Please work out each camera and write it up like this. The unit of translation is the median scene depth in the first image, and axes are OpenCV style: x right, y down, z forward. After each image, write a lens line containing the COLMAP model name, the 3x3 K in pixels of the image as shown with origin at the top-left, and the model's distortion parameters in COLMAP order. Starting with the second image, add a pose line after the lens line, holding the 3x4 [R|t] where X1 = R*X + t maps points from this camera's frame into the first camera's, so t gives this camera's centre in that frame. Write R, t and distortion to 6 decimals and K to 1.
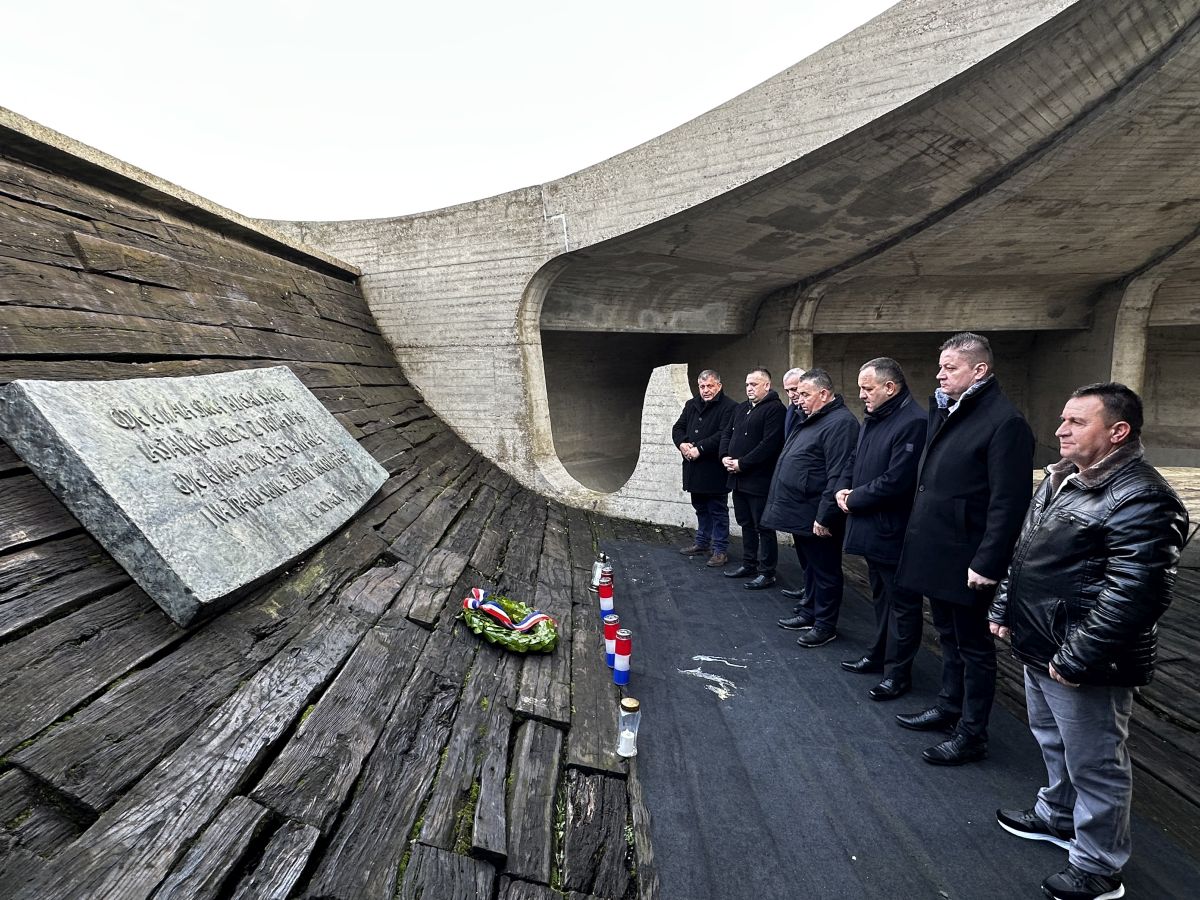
lens RADIAL K [[671.5, 0, 600.0], [0, 671.5, 450.0], [0, 0, 1]] dist [-0.003631, 0.001228]
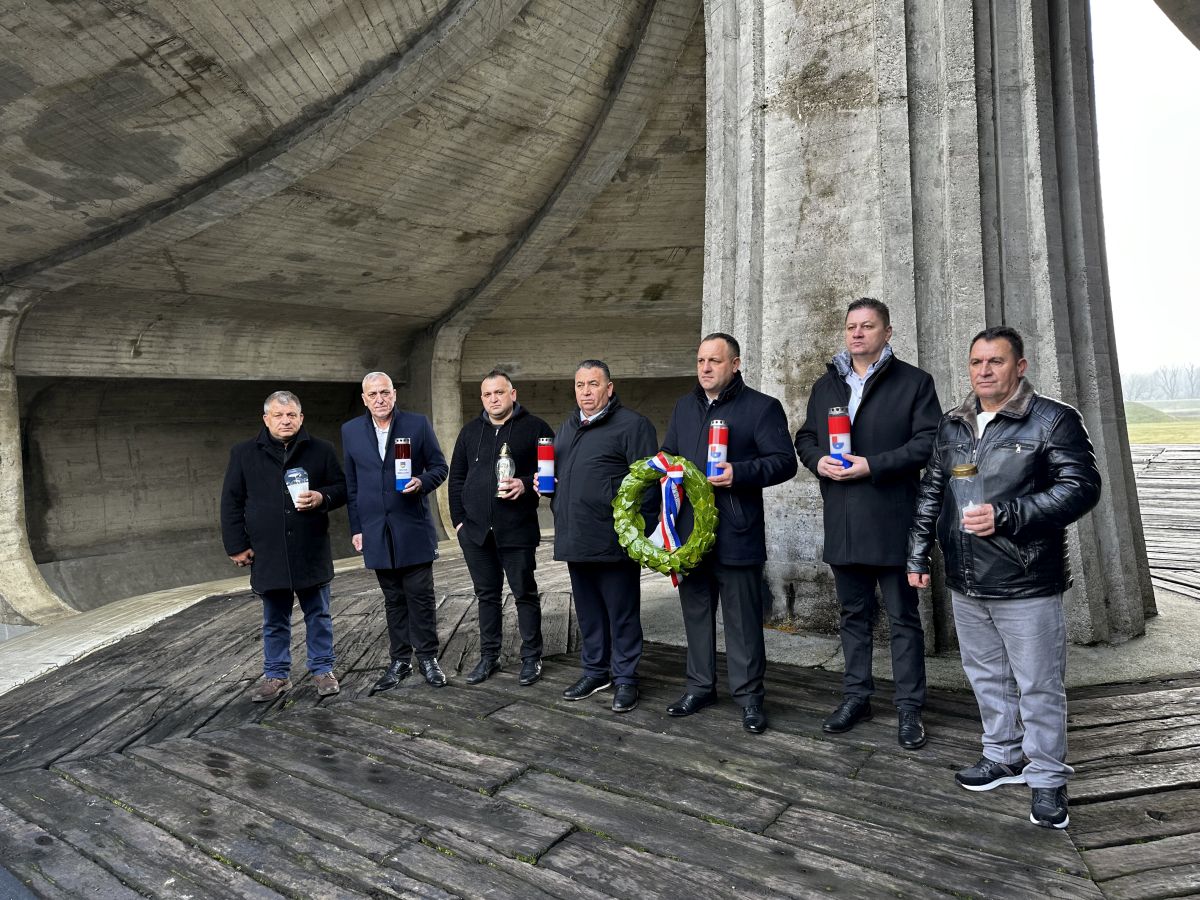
lens RADIAL K [[840.6, 0, 600.0], [0, 840.6, 450.0], [0, 0, 1]] dist [-0.057254, 0.000840]
pose [[0.665474, -0.033893, 0.745651, 0.153194], [0.128043, 0.989344, -0.069305, 0.010473], [-0.735356, 0.141596, 0.662723, 0.199028]]
